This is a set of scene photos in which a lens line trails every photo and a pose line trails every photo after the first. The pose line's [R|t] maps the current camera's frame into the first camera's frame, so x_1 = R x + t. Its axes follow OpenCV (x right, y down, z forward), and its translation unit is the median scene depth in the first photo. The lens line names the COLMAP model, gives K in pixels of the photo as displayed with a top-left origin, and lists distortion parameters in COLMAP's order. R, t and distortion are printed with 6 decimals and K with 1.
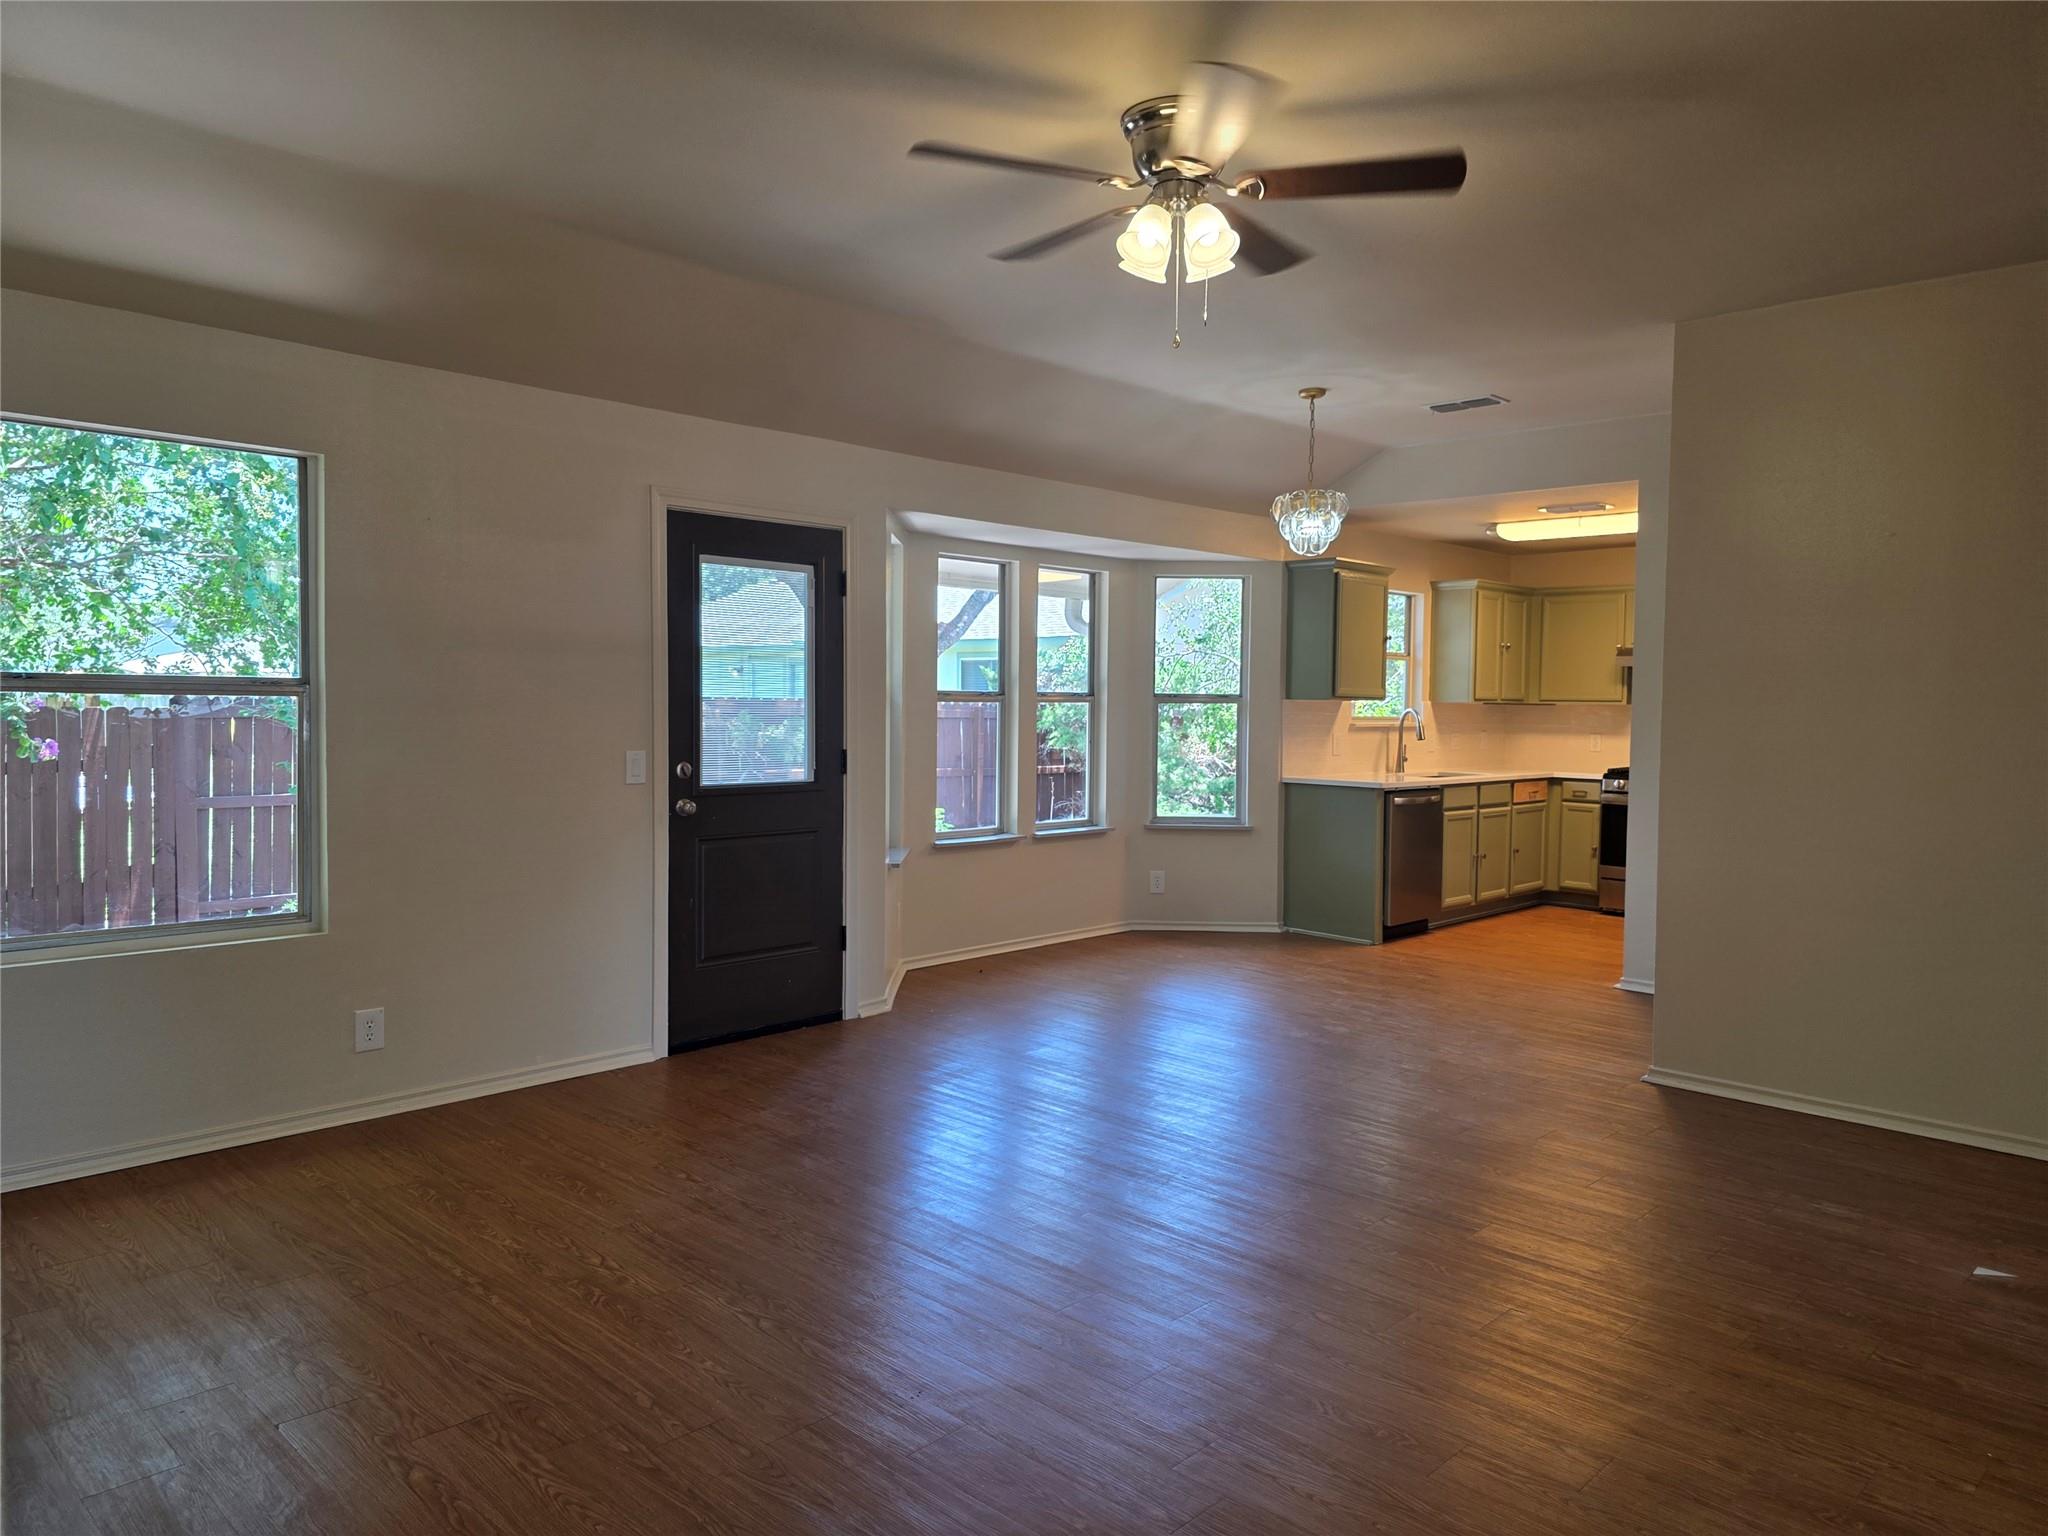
lens RADIAL K [[1376.7, 0, 1056.4], [0, 1376.7, 751.3], [0, 0, 1]] dist [0.031031, -0.003452]
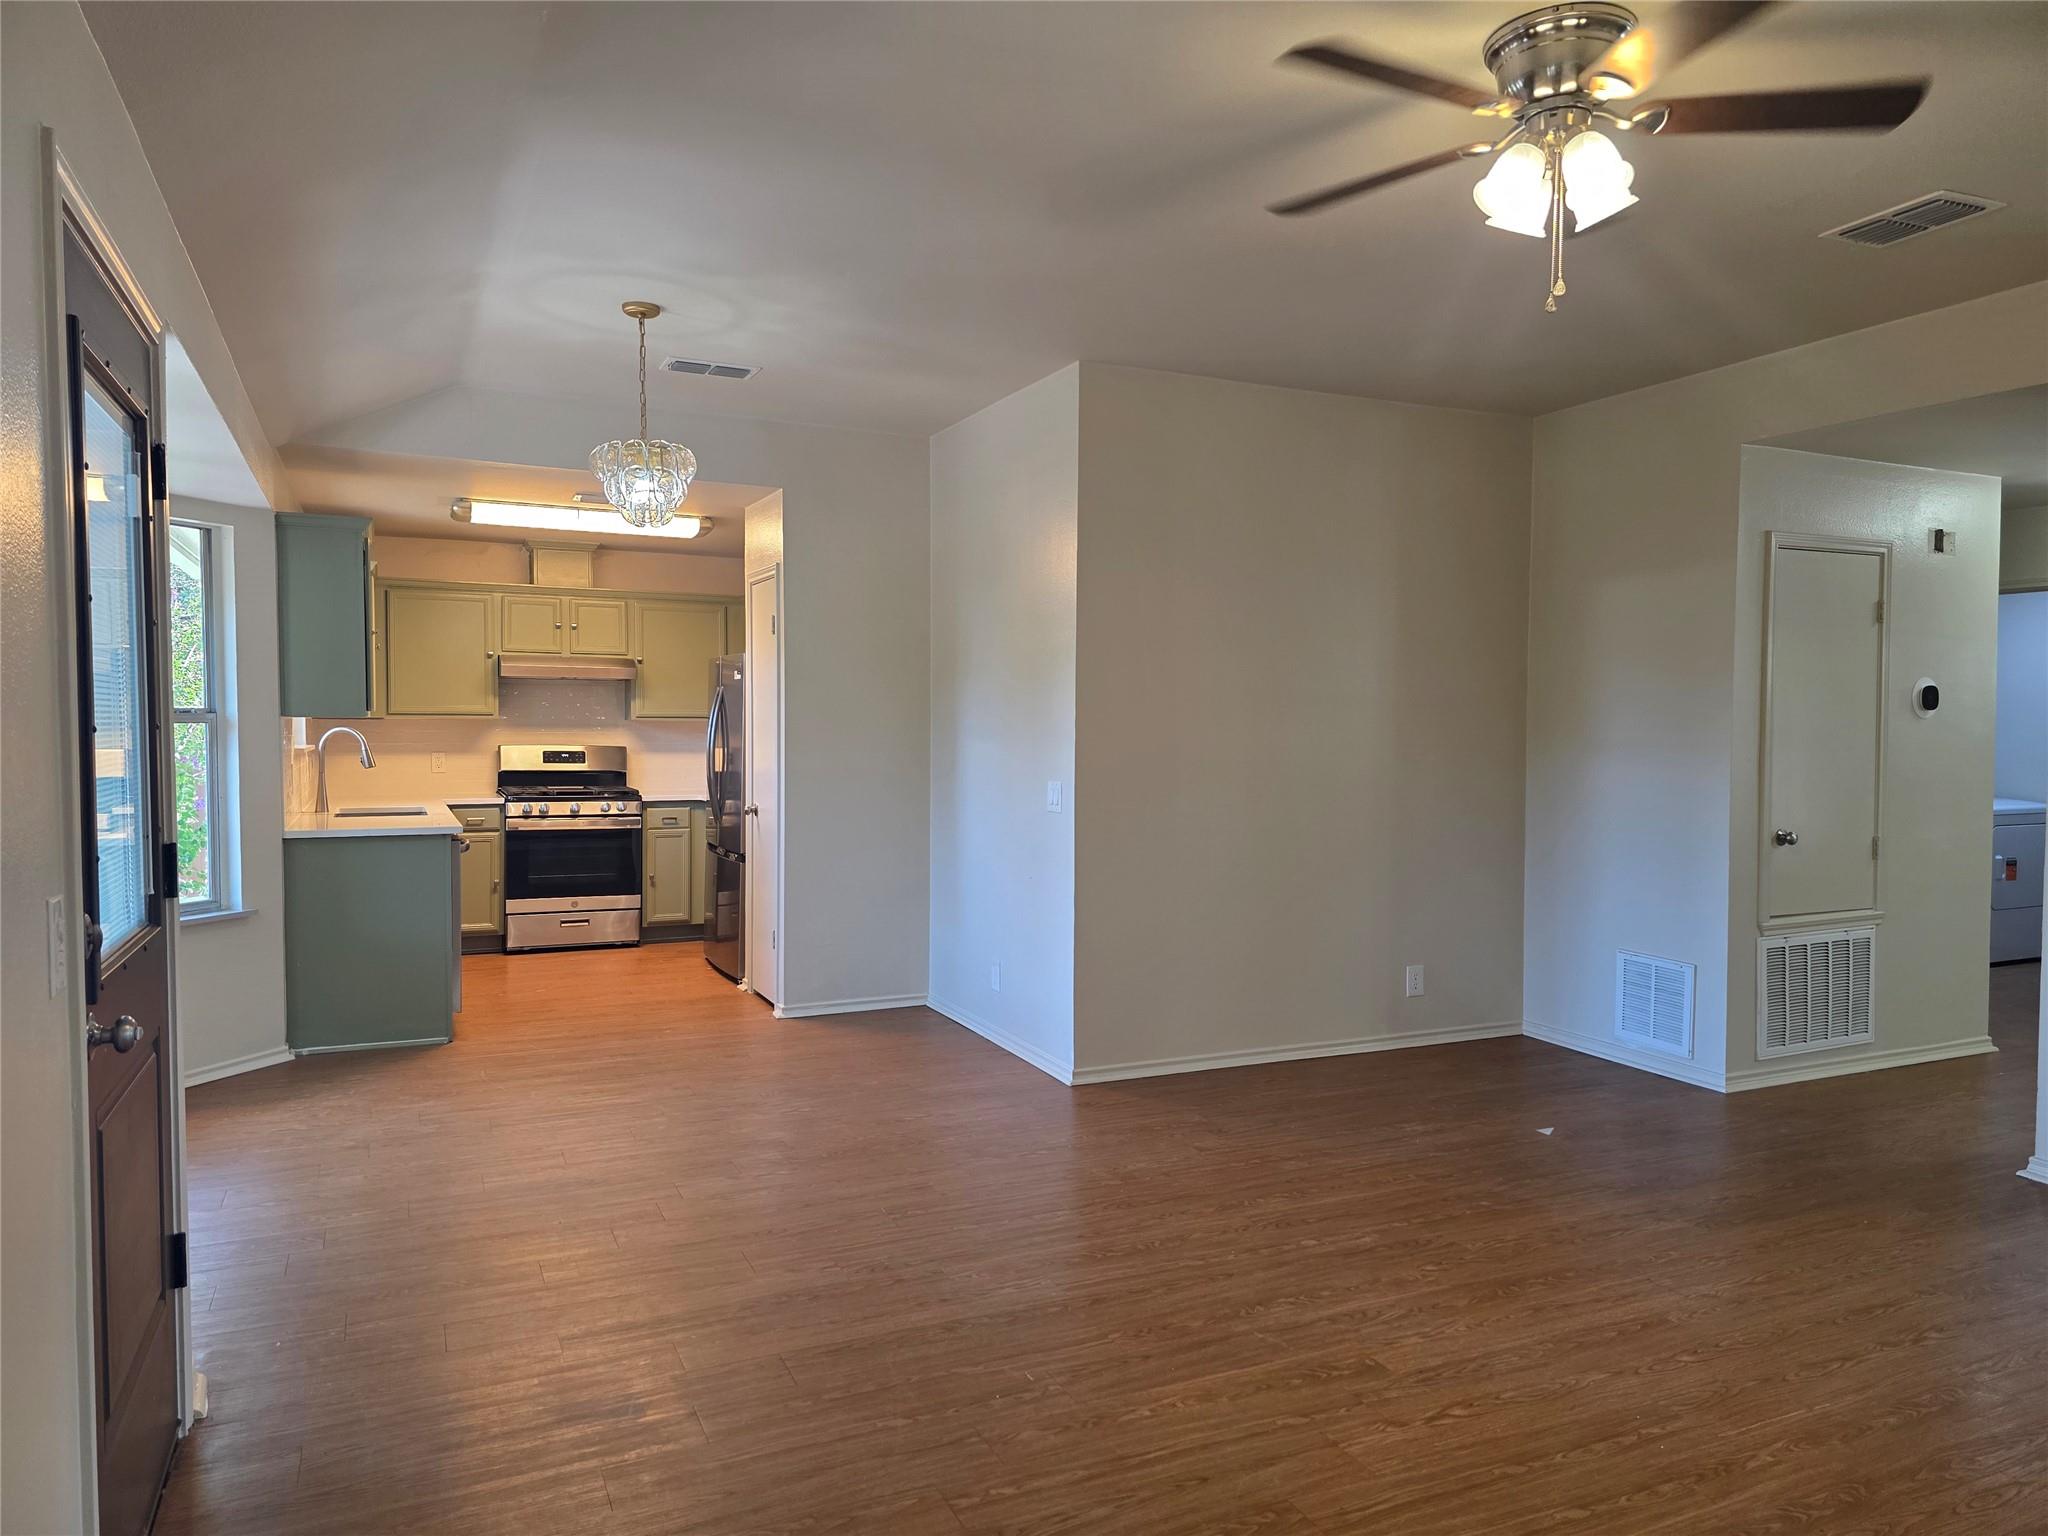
lens RADIAL K [[1363.2, 0, 1024.0], [0, 1363.2, 768.0], [0, 0, 1]] dist [0.049861, -0.000763]
pose [[0.367710, -0.041112, 0.929031, -0.302551], [0.032766, 0.998975, 0.031238, -0.019496], [-0.929363, 0.018954, 0.368680, 0.369635]]
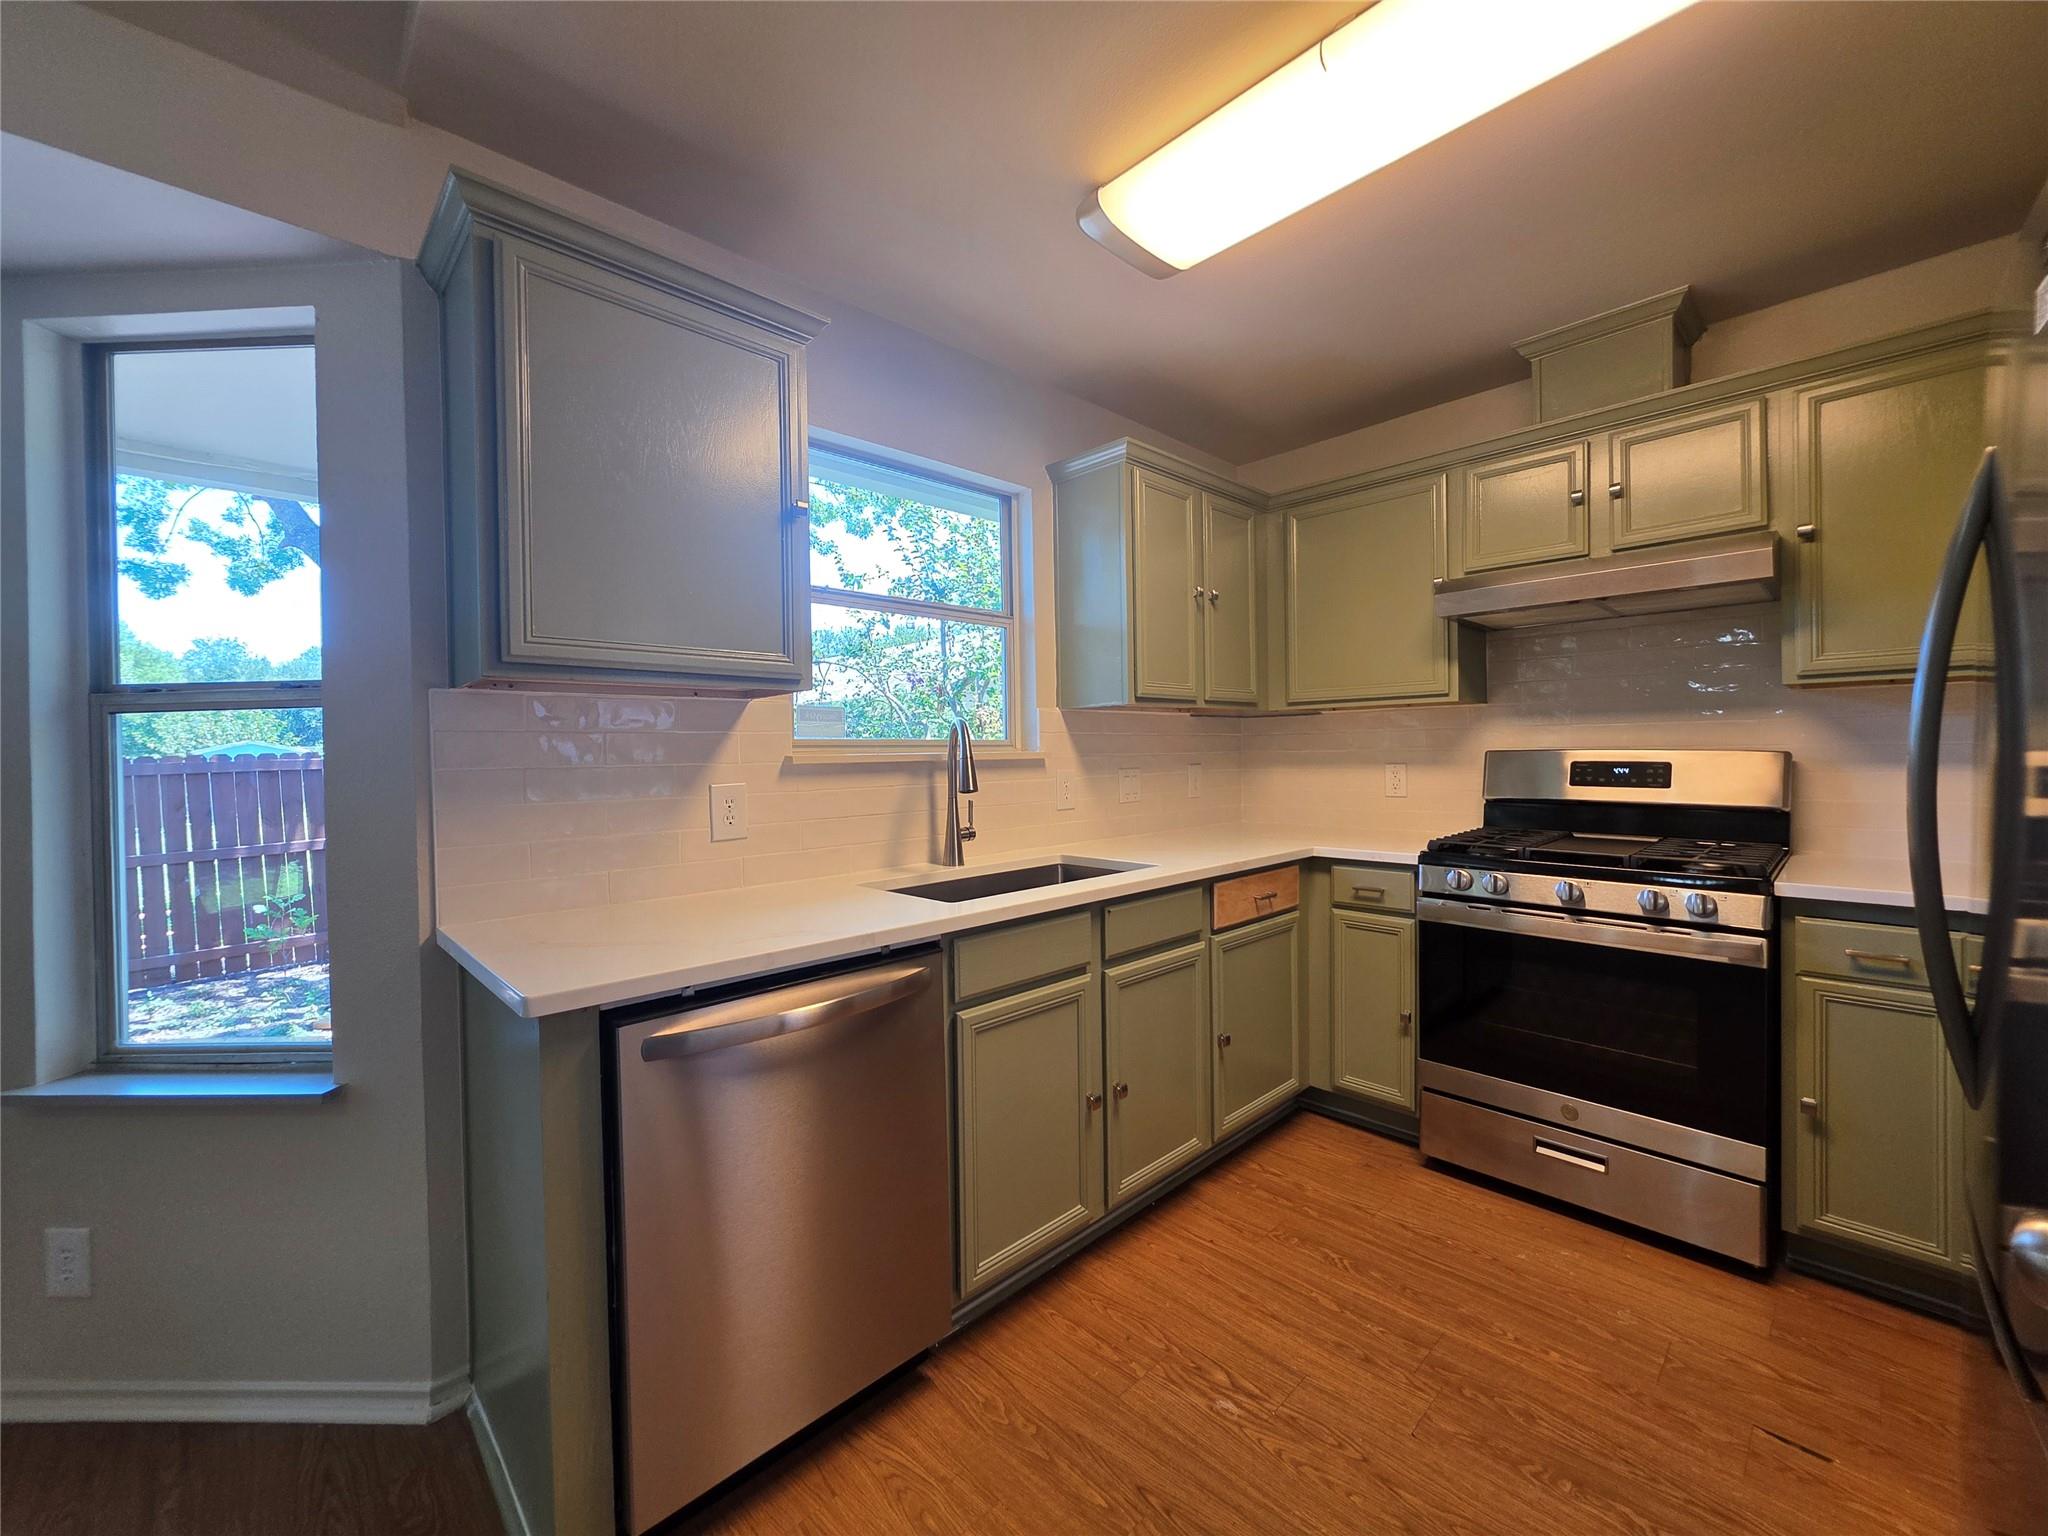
lens RADIAL K [[821.9, 0, 1024.7], [0, 821.9, 761.6], [0, 0, 1]] dist [0.001281, 0.000156]
pose [[0.998661, -0.028088, -0.043432, 0.282983], [0.027114, 0.999371, -0.022861, -0.011092], [0.044047, 0.021653, 0.998795, 0.735474]]
